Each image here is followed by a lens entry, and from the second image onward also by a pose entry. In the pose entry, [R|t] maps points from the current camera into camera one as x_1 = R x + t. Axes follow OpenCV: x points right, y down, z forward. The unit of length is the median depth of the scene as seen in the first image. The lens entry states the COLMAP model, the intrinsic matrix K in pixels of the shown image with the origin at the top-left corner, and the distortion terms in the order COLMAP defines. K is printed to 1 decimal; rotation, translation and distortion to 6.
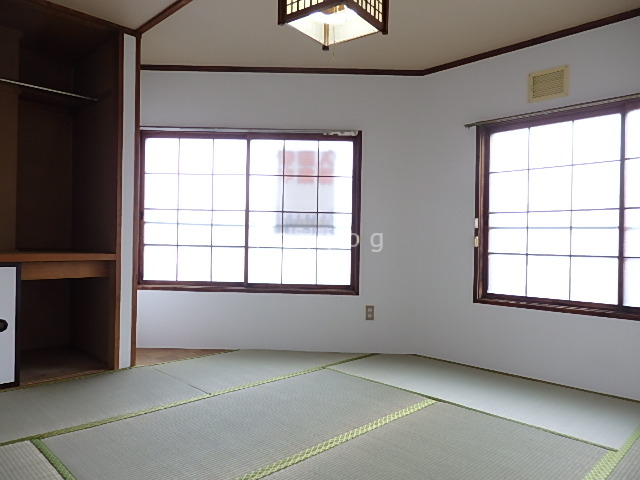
lens RADIAL K [[463.4, 0, 312.0], [0, 463.4, 238.9], [0, 0, 1]] dist [-0.000541, 0.001359]
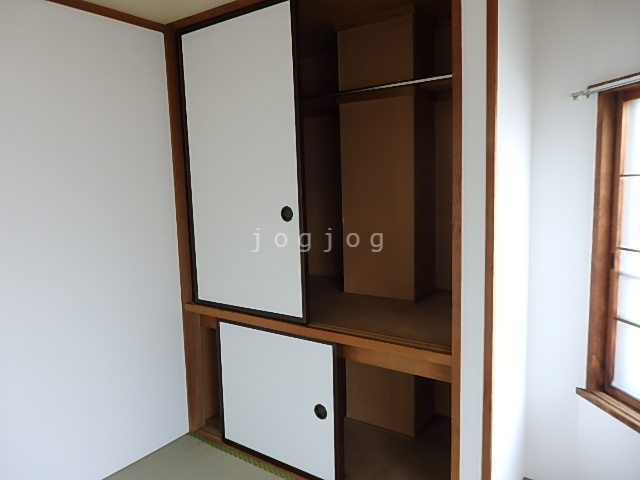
lens RADIAL K [[463.4, 0, 312.0], [0, 463.4, 238.9], [0, 0, 1]] dist [-0.000541, 0.001359]
pose [[0.167764, 0.089599, -0.981747, 0.084264], [0.034714, 0.994707, 0.096713, -0.163233], [0.985216, -0.050306, 0.163766, 0.724132]]
